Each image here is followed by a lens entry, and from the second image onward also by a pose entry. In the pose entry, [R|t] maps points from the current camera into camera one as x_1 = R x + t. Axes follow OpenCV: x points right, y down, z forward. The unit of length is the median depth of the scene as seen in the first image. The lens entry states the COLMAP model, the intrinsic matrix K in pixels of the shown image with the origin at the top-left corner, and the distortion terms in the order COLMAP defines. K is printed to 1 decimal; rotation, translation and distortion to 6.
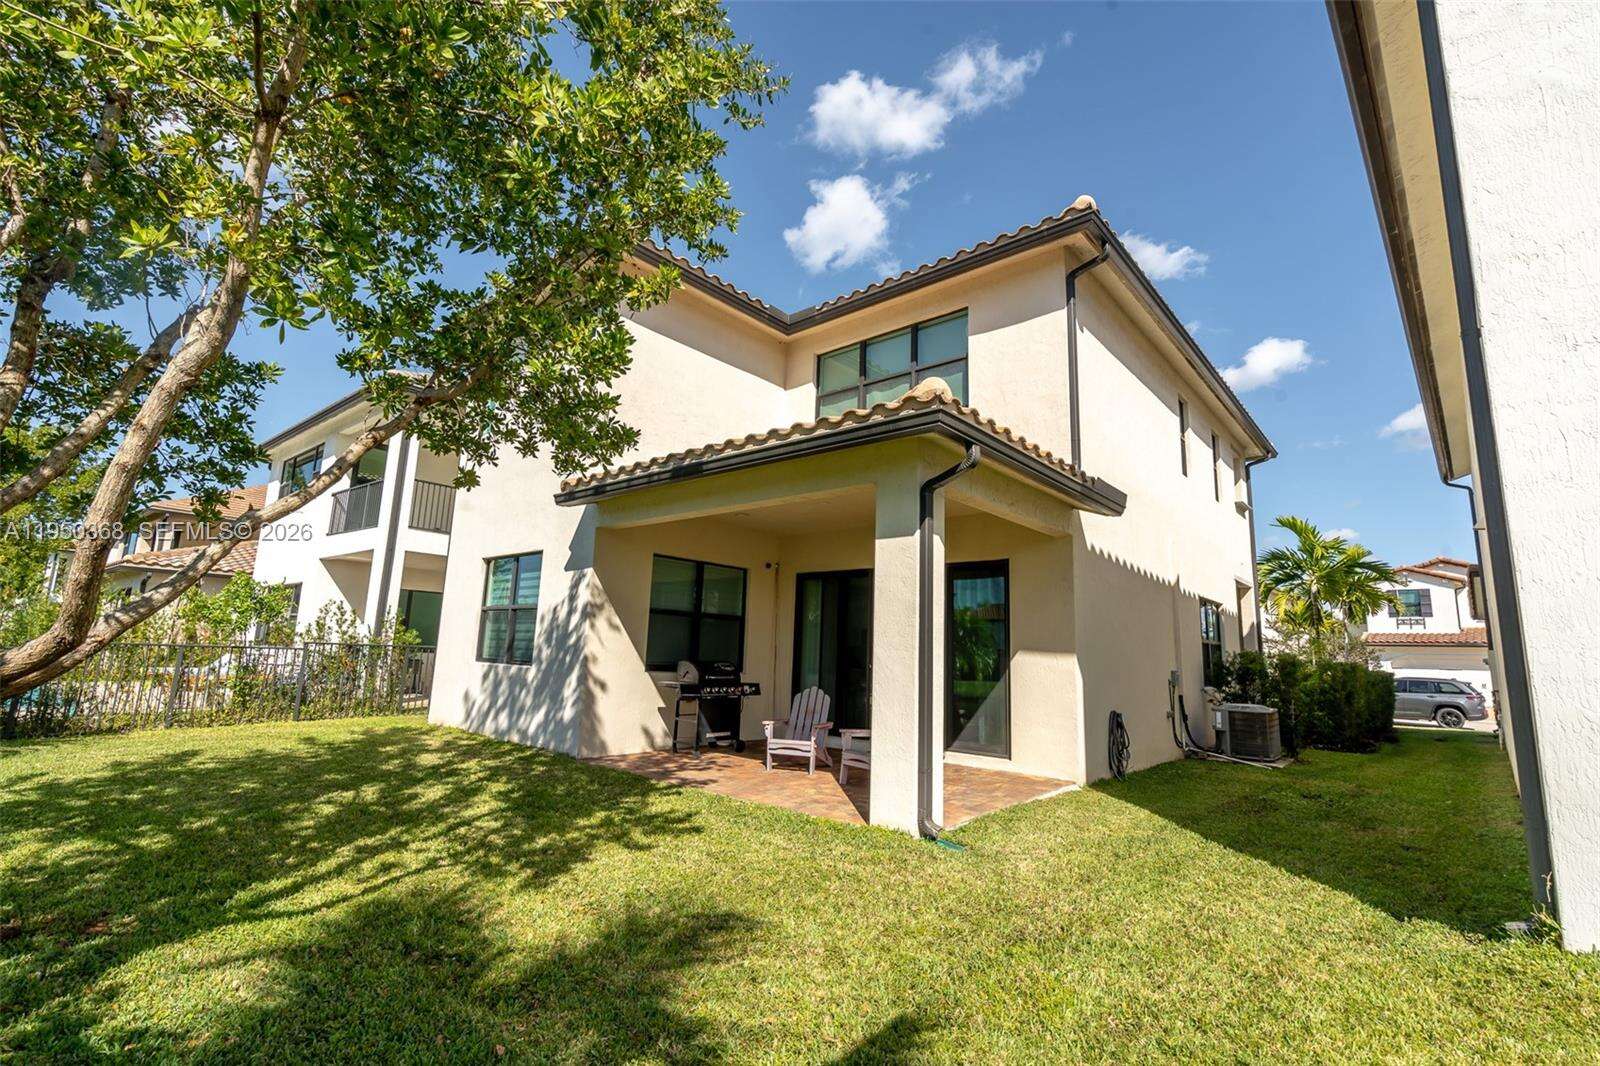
lens RADIAL K [[720.6, 0, 800.0], [0, 720.6, 533.0], [0, 0, 1]] dist [-0.002318, 0.000542]
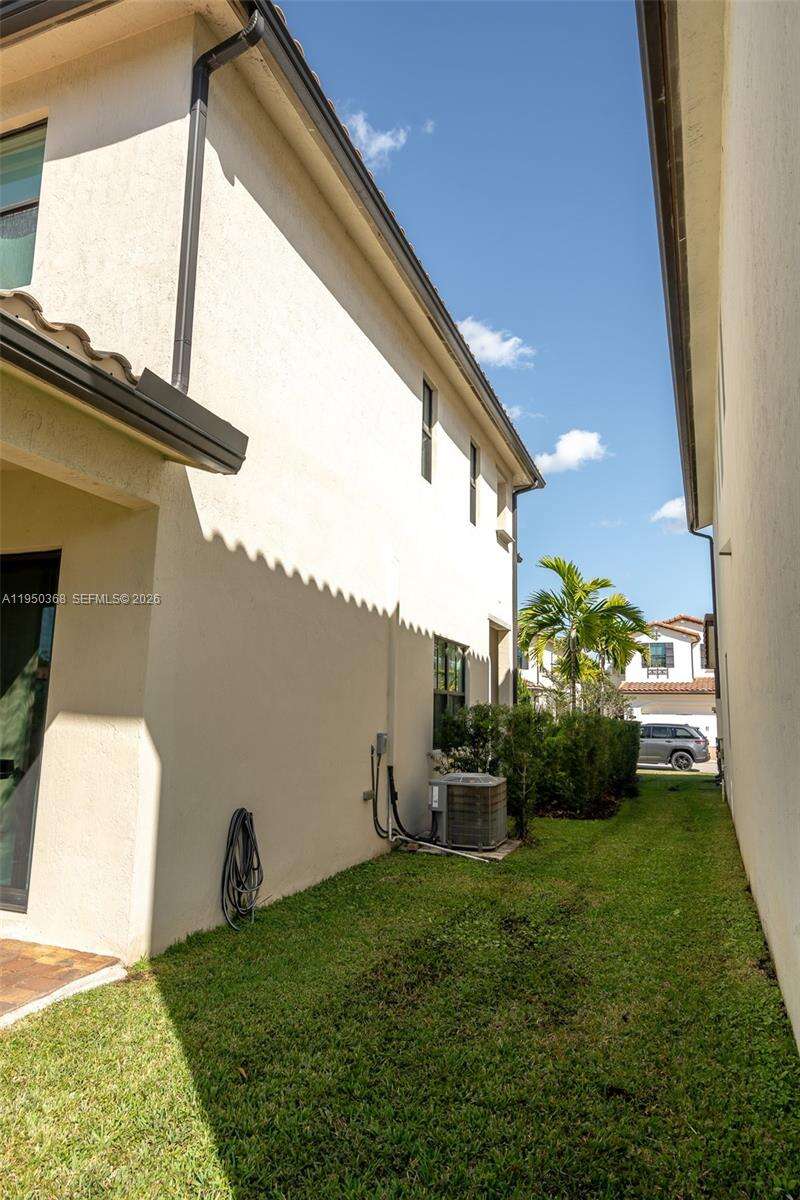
lens RADIAL K [[731.7, 0, 400.0], [0, 731.7, 600.0], [0, 0, 1]] dist [0.008965, 0.000914]
pose [[0.935428, 0.039442, 0.351310, 0.181931], [-0.048746, 0.998655, 0.017675, 0.029012], [-0.350140, -0.033658, 0.936092, 0.205592]]
